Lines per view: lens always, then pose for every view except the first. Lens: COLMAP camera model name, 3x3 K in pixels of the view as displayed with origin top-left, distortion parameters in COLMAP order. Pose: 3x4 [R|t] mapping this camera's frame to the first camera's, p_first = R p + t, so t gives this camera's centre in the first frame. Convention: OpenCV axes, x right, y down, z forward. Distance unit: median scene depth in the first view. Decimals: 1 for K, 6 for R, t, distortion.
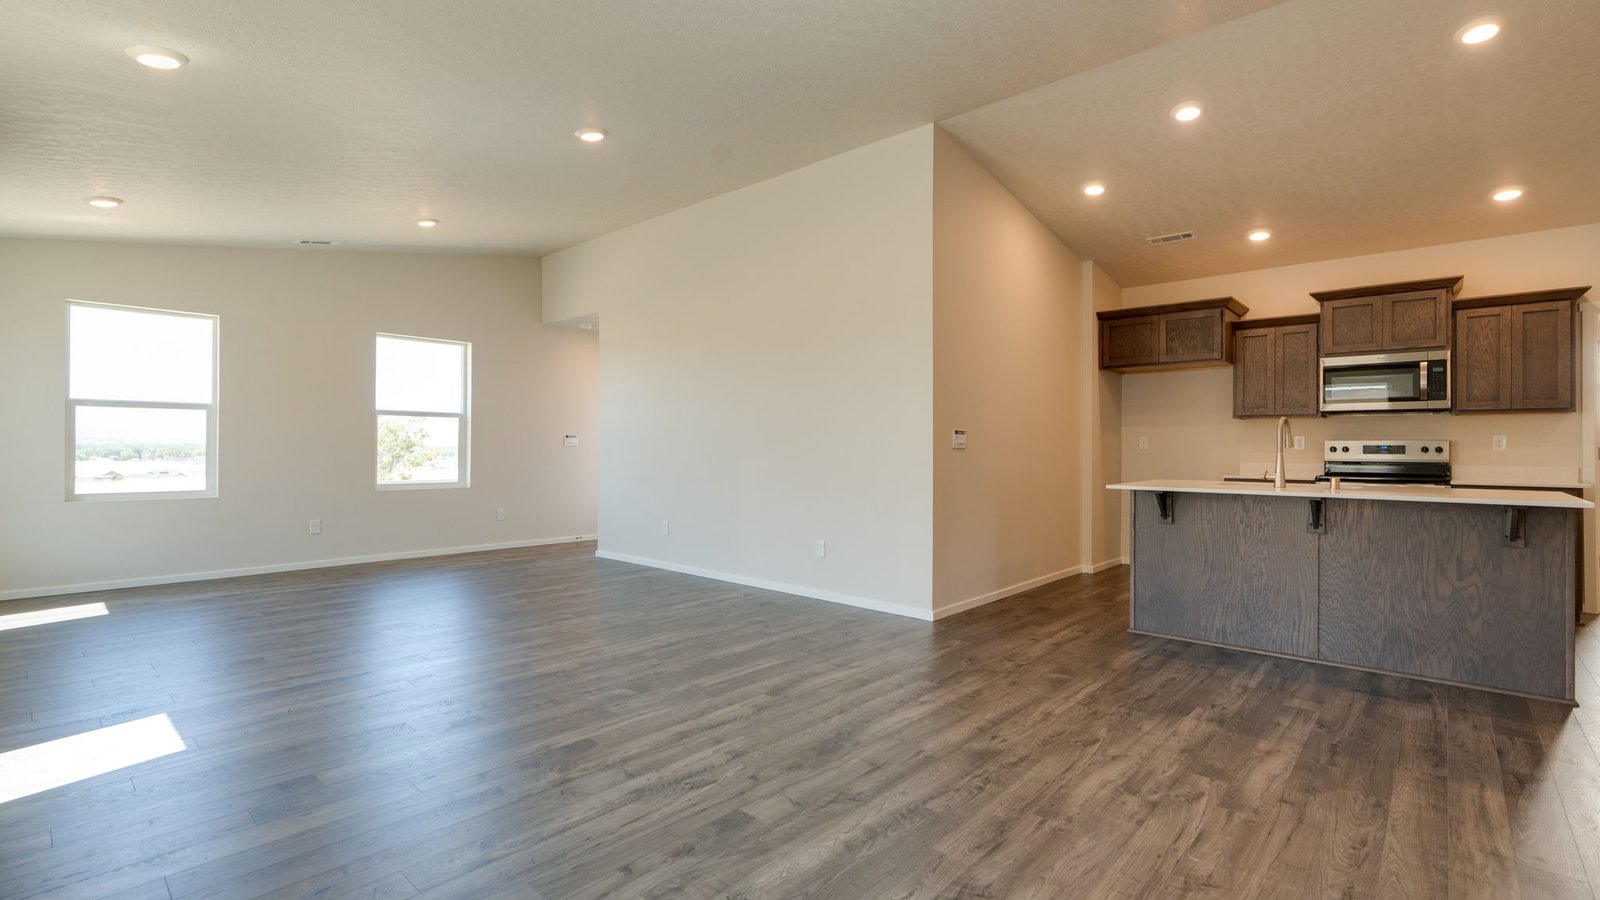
lens RADIAL K [[718.2, 0, 800.9], [0, 718.2, 442.9], [0, 0, 1]] dist [-0.011842, 0.004316]
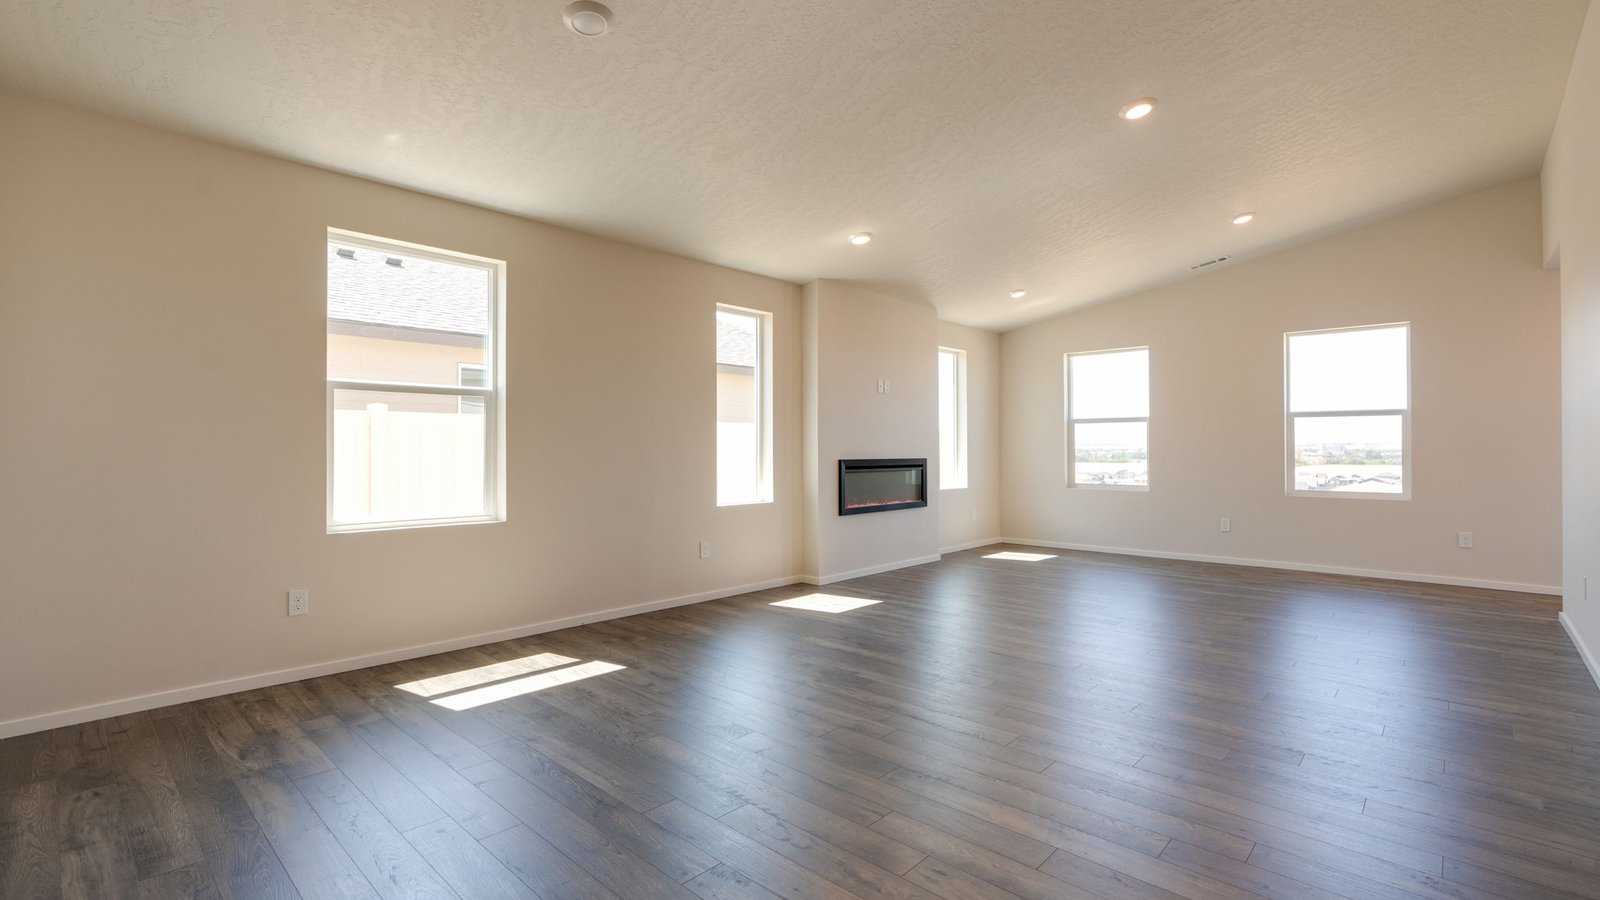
lens RADIAL K [[720.5, 0, 802.8], [0, 720.5, 447.2], [0, 0, 1]] dist [-0.002340, 0.000266]
pose [[-0.009878, -0.008737, -0.999913, 0.647427], [0.006064, 0.999943, -0.008797, 0.009207], [0.999933, -0.006150, -0.009824, 0.595229]]
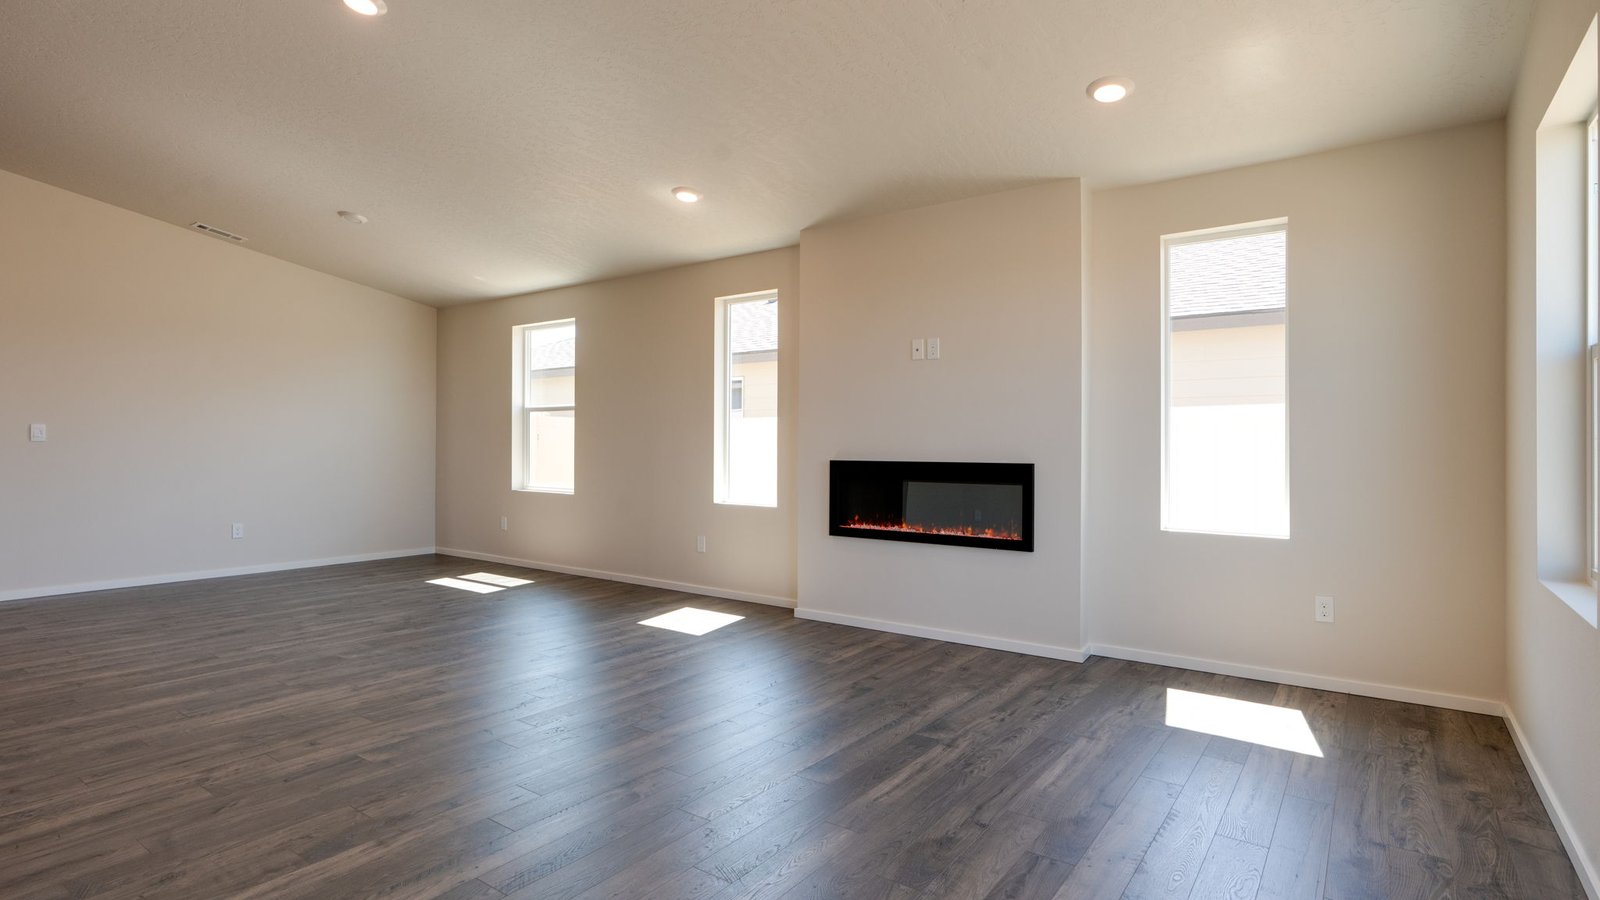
lens RADIAL K [[797.0, 0, 798.7], [0, 797.0, 447.2], [0, 0, 1]] dist [-0.005973, 0.002029]
pose [[-0.994414, -0.009469, -0.105123, -0.663879], [-0.009040, 0.999949, -0.004552, 0.008466], [0.105161, -0.003577, -0.994449, 1.877609]]
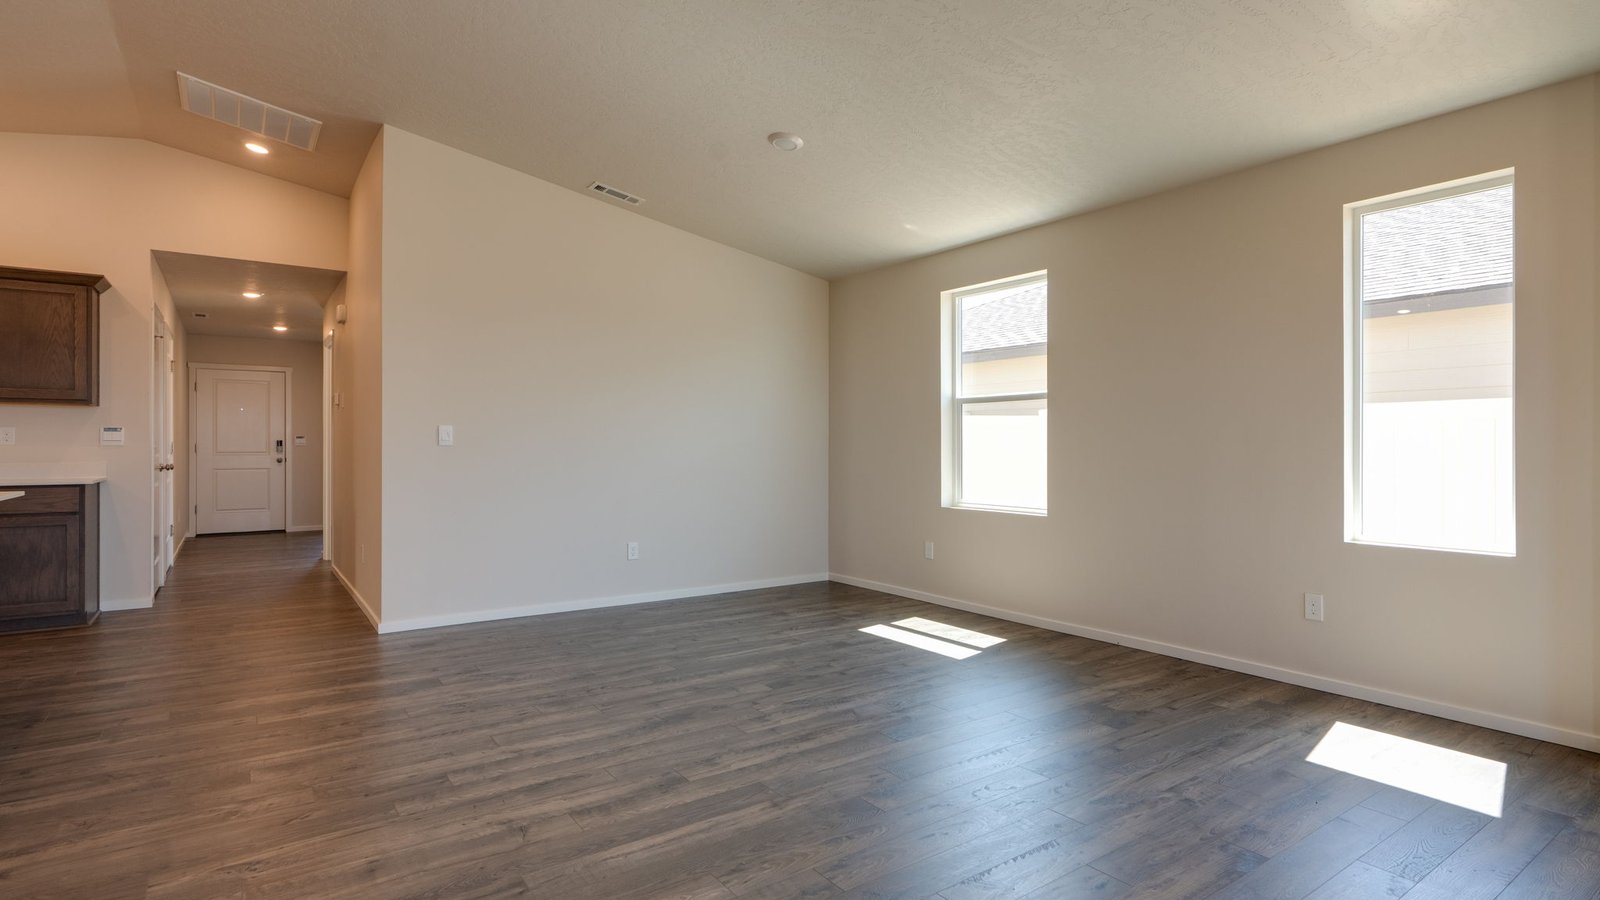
lens RADIAL K [[797.0, 0, 798.7], [0, 797.0, 447.2], [0, 0, 1]] dist [-0.005973, 0.002029]
pose [[-0.975791, -0.005834, 0.218626, -0.267702], [-0.007018, 0.999965, -0.004638, 0.008319], [-0.218591, -0.006060, -0.975798, 1.410137]]
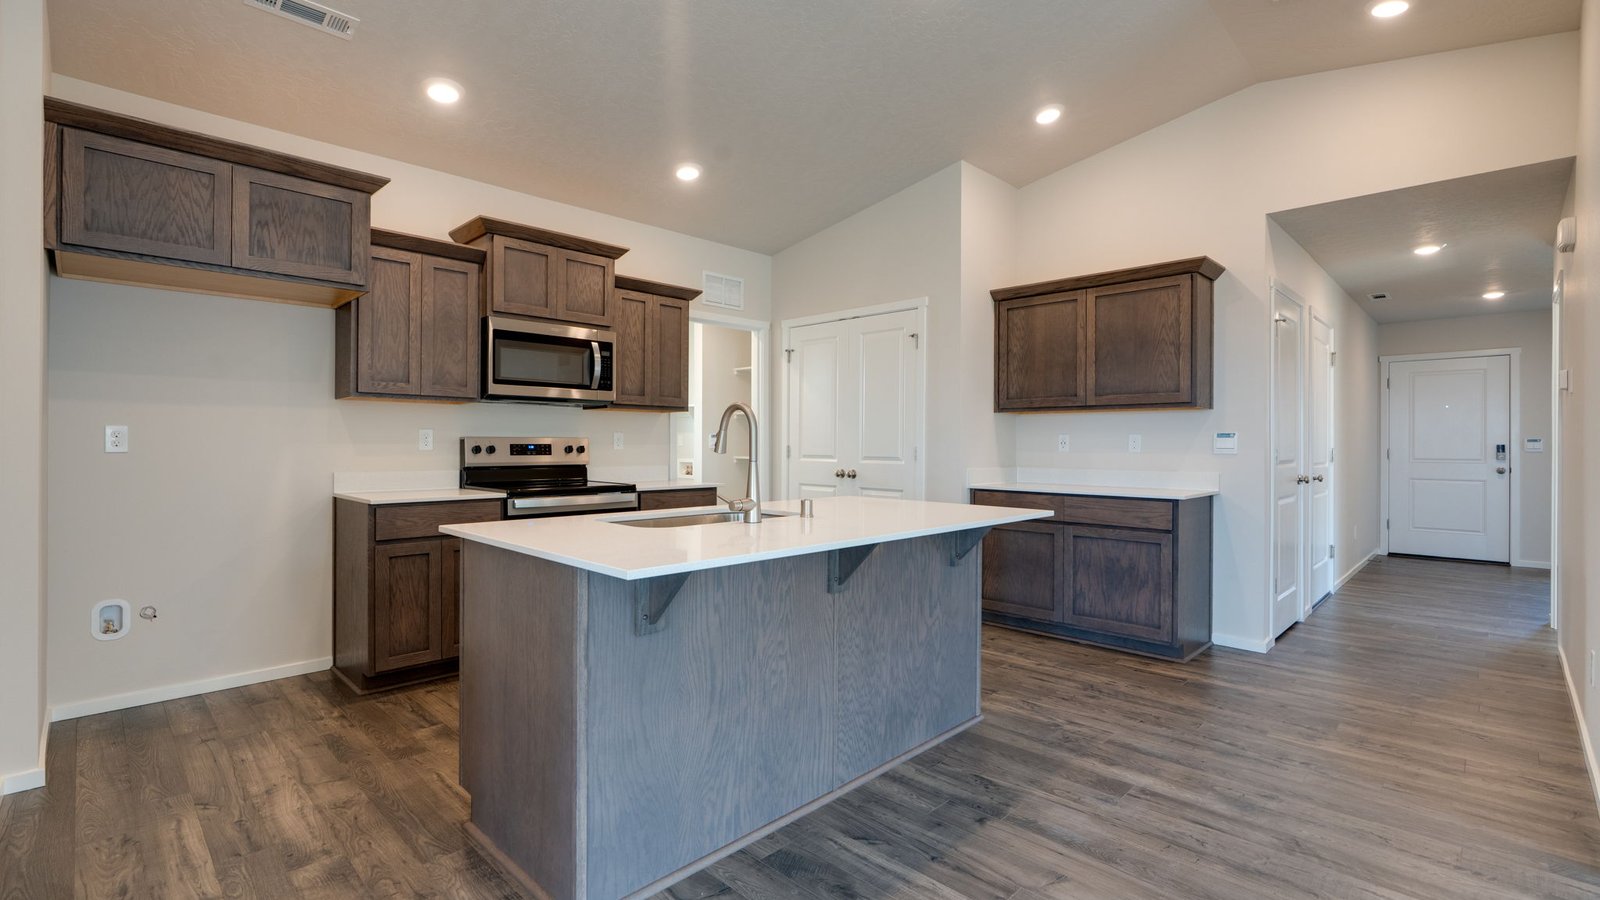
lens RADIAL K [[718.2, 0, 800.9], [0, 718.2, 442.9], [0, 0, 1]] dist [-0.011842, 0.004316]
pose [[0.044275, -0.003708, 0.999012, 0.083701], [-0.011212, 0.999928, 0.004208, -0.005936], [-0.998956, -0.011387, 0.044230, 0.933081]]
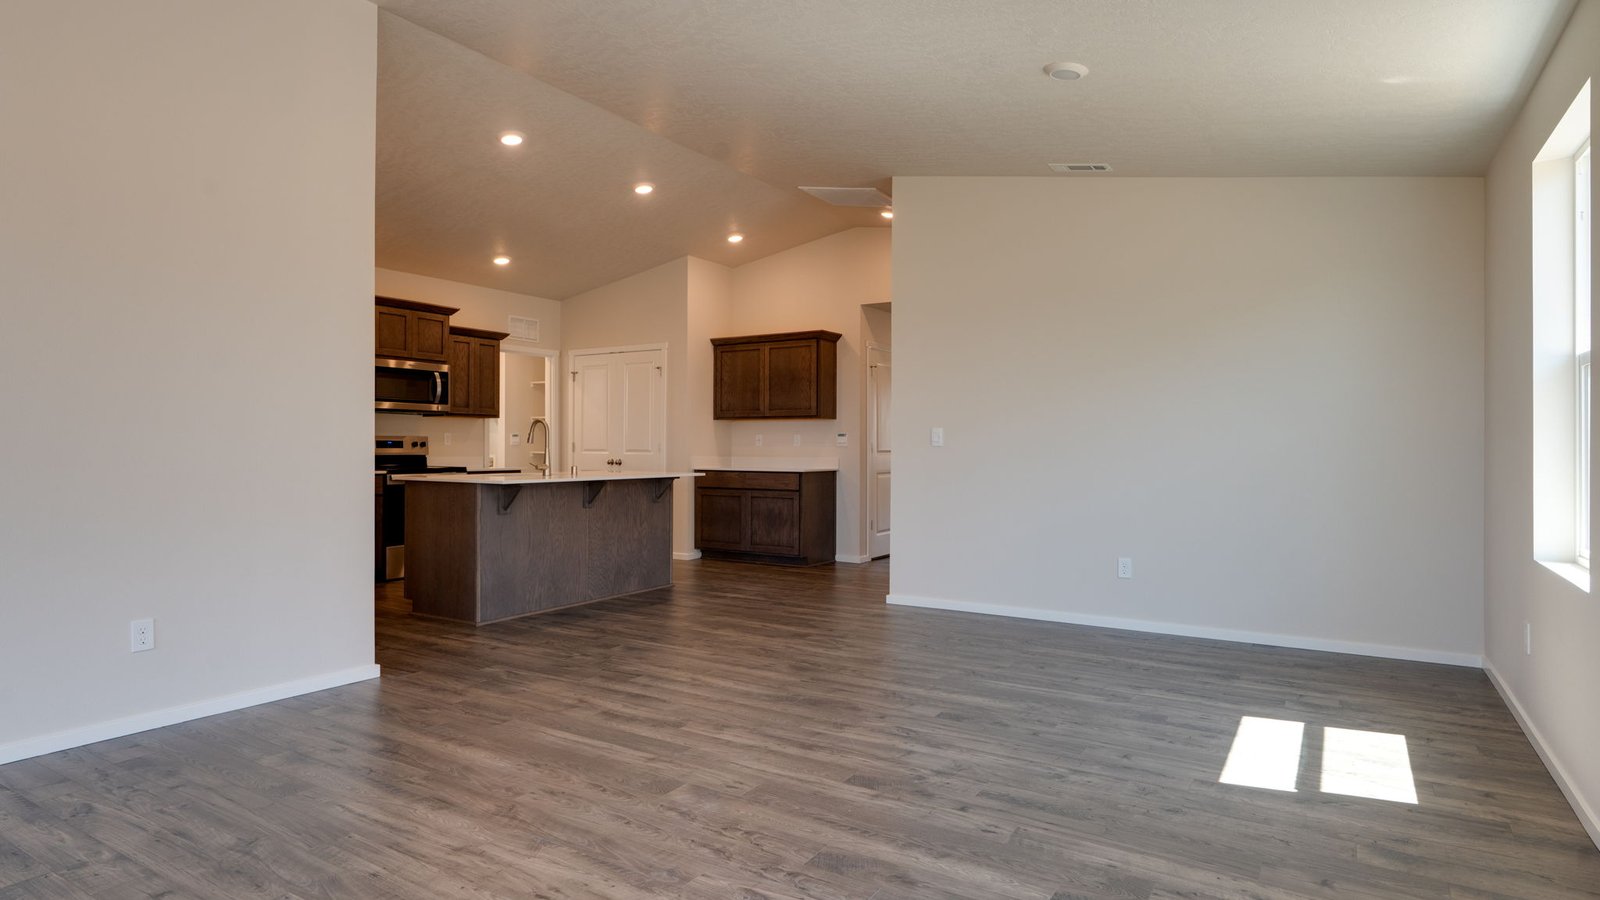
lens RADIAL K [[867.2, 0, 800.2], [0, 867.2, 443.8], [0, 0, 1]] dist [-0.003745, 0.002012]
pose [[-0.174175, -0.002139, 0.984712, -0.884503], [-0.010652, 0.999943, 0.000288, 0.001765], [-0.984657, -0.010439, -0.174188, 0.828142]]
